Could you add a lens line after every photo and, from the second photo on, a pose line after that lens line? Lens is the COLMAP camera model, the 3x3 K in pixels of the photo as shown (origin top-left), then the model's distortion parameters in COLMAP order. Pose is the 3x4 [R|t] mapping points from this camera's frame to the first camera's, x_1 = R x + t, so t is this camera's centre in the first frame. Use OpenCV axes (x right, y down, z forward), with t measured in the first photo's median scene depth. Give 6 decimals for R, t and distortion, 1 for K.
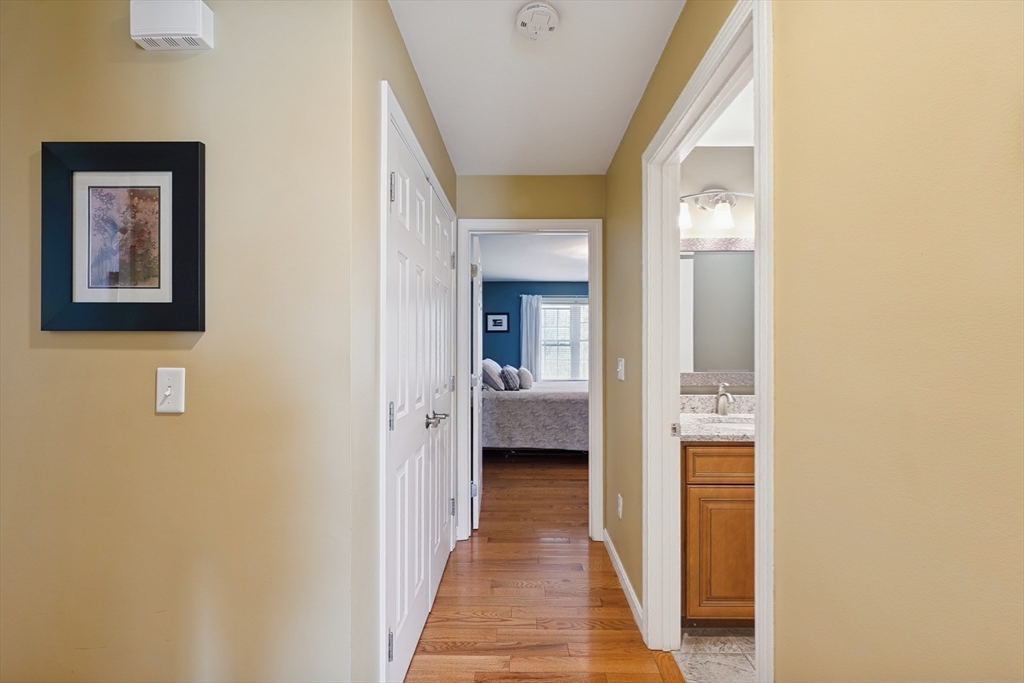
lens RADIAL K [[420.5, 0, 516.7], [0, 420.5, 345.0], [0, 0, 1]] dist [-0.000416, -0.000033]
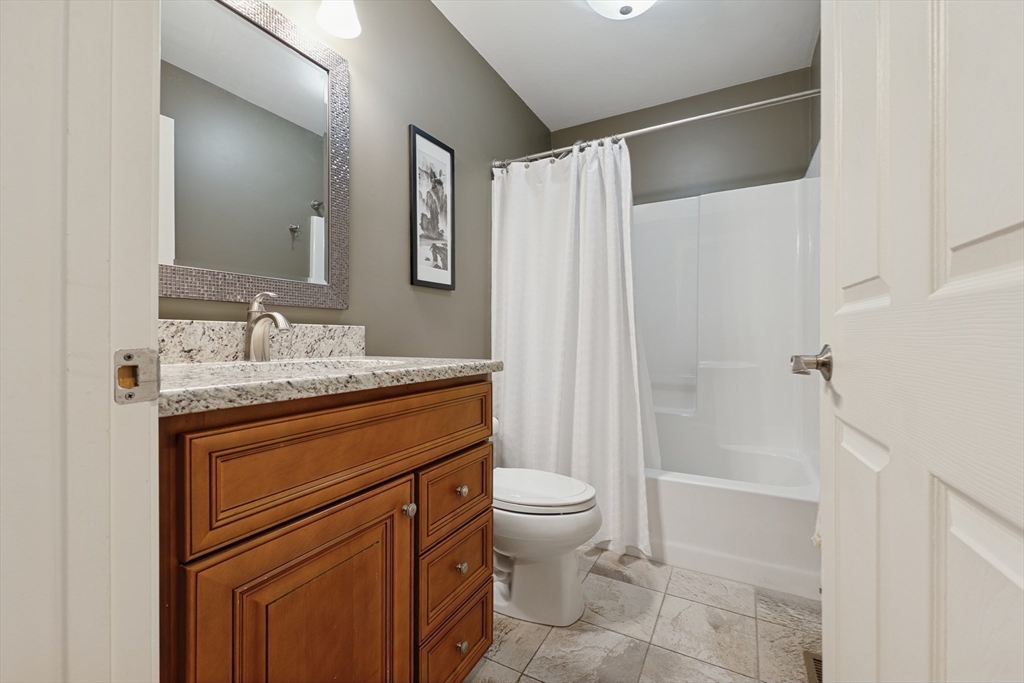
lens RADIAL K [[420.5, 0, 514.3], [0, 420.5, 339.3], [0, 0, 1]] dist [-0.000416, -0.000033]
pose [[0.458228, -0.002764, 0.888831, 0.250736], [-0.004526, 0.999975, 0.005443, 0.173113], [-0.888823, -0.006517, 0.458204, 0.664321]]
